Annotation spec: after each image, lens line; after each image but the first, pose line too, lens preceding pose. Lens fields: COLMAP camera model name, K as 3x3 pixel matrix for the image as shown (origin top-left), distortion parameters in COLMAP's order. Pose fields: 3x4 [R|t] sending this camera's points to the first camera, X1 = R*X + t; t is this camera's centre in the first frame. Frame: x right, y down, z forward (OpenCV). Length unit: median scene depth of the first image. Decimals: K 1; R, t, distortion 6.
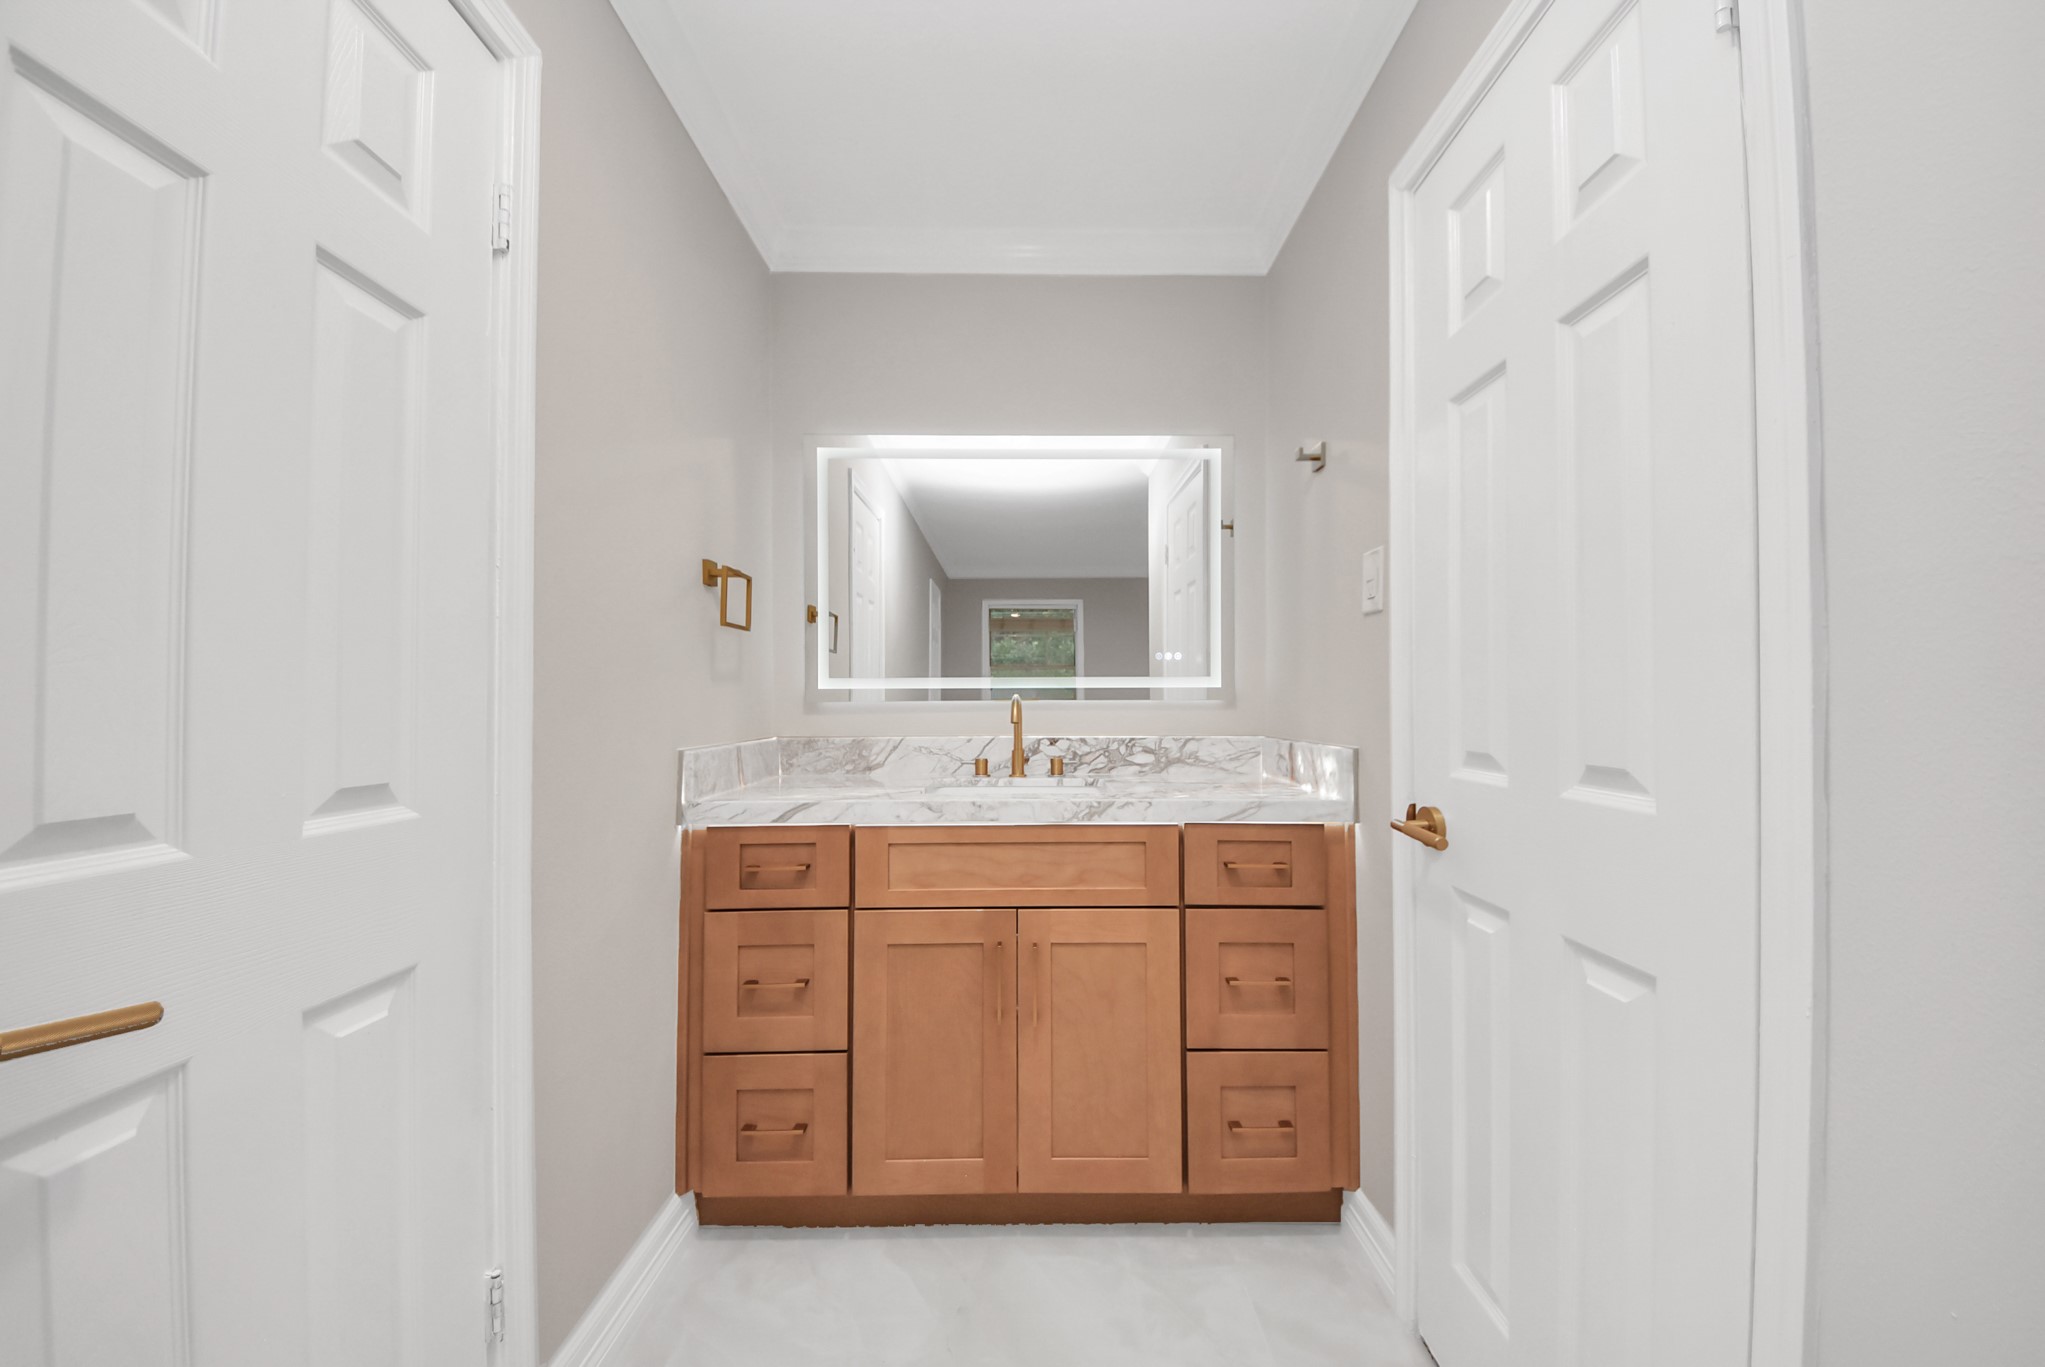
lens RADIAL K [[744.4, 0, 1024.0], [0, 744.4, 686.4], [0, 0, 1]] dist [-0.013771, -0.000960]
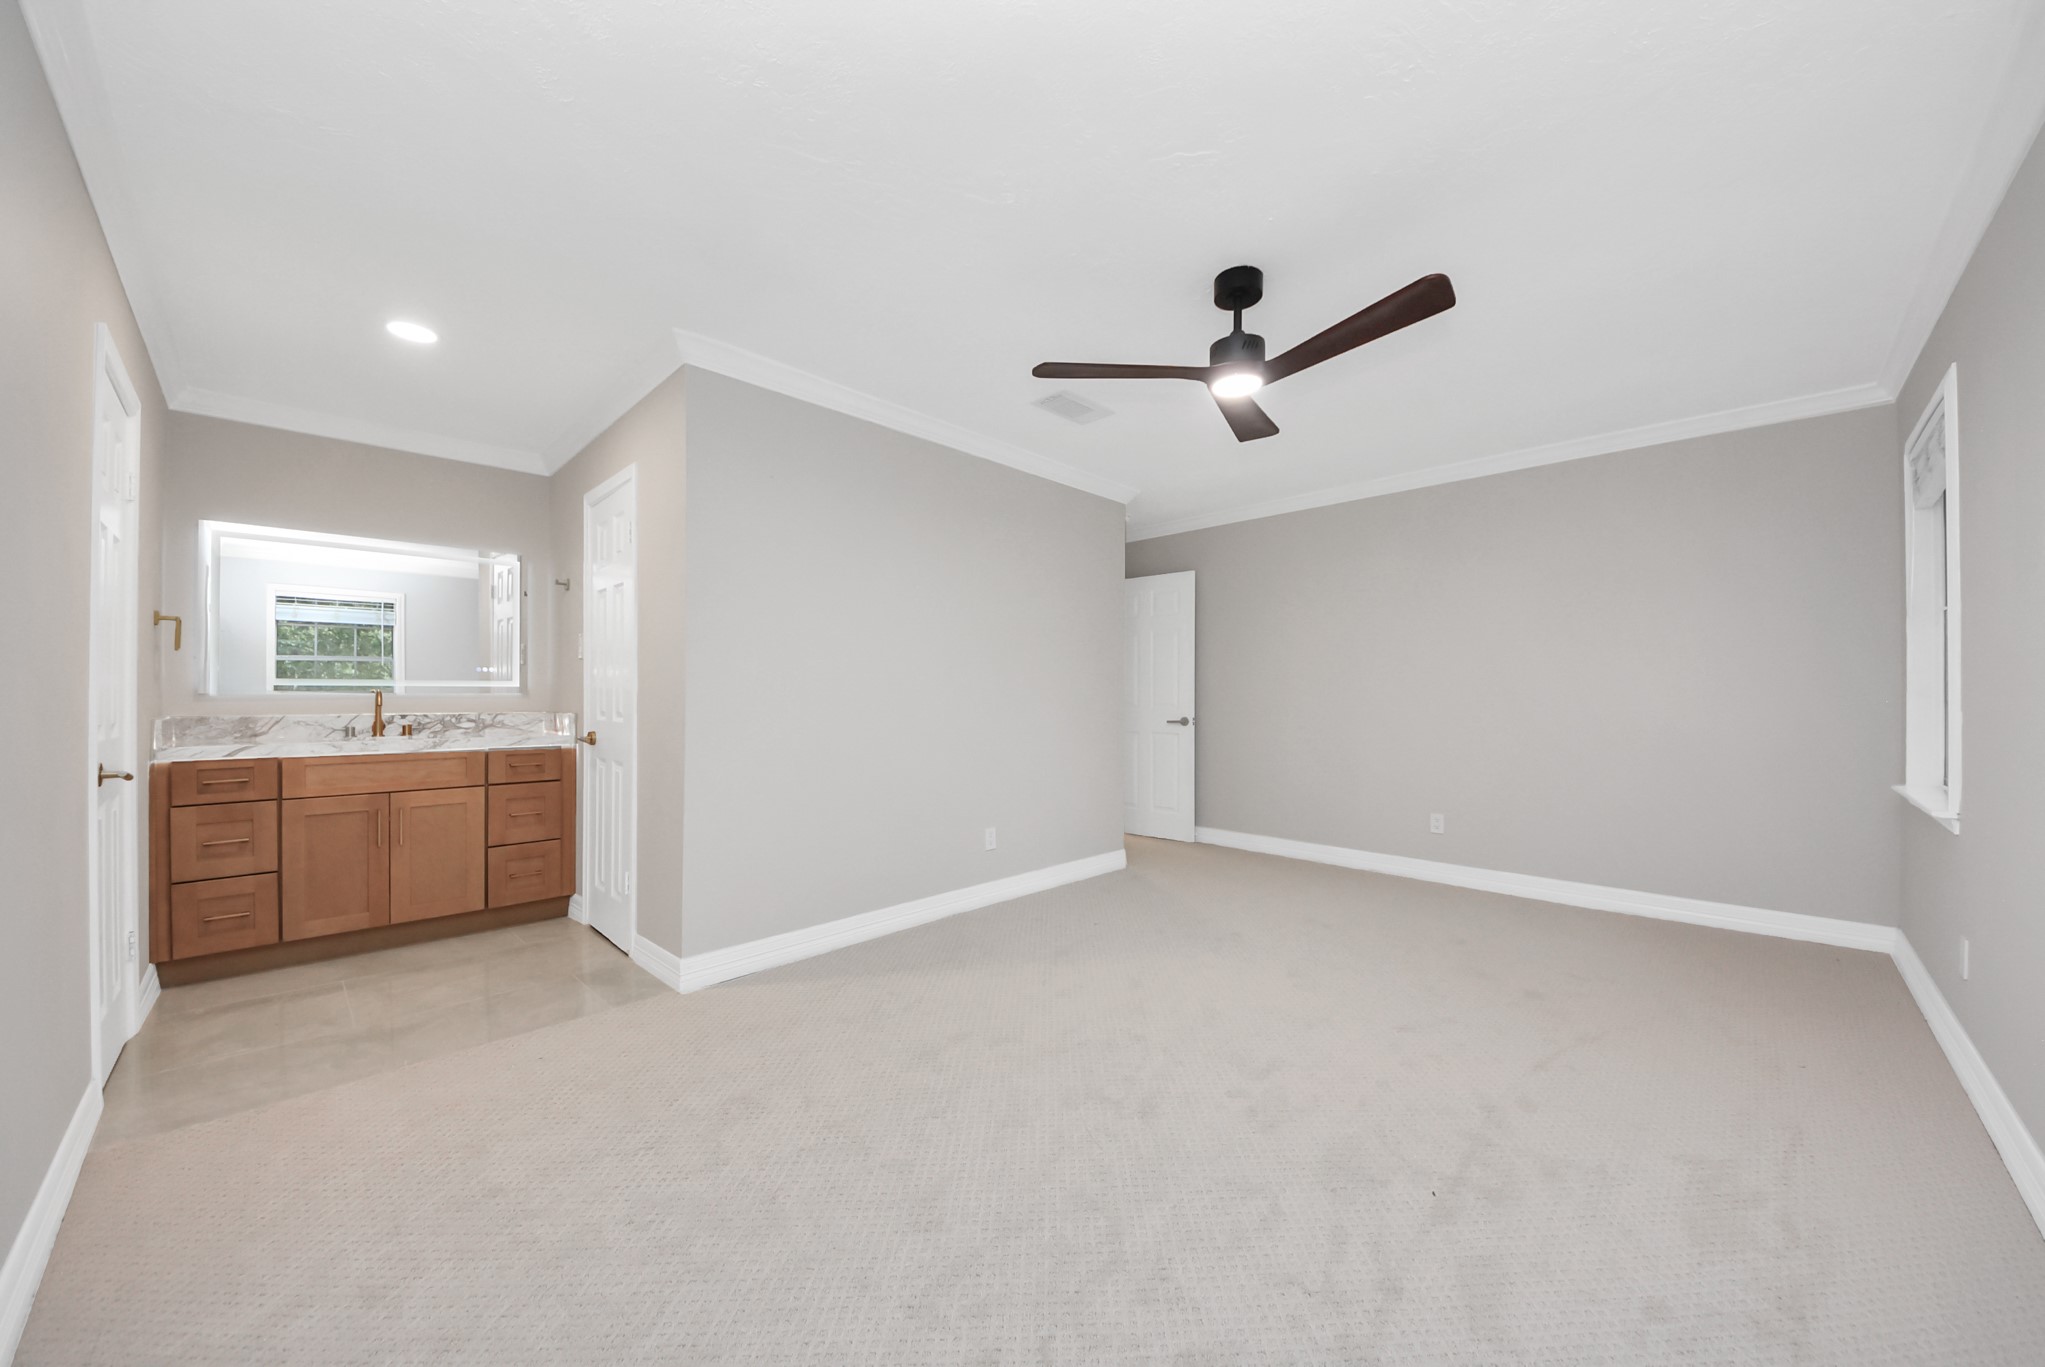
lens RADIAL K [[744.4, 0, 1057.6], [0, 744.4, 687.5], [0, 0, 1]] dist [-0.013771, -0.000960]
pose [[0.681635, 0.007647, 0.731653, -0.242210], [-0.017641, 0.999826, 0.005985, -0.042534], [-0.731480, -0.016987, 0.681651, -1.763110]]
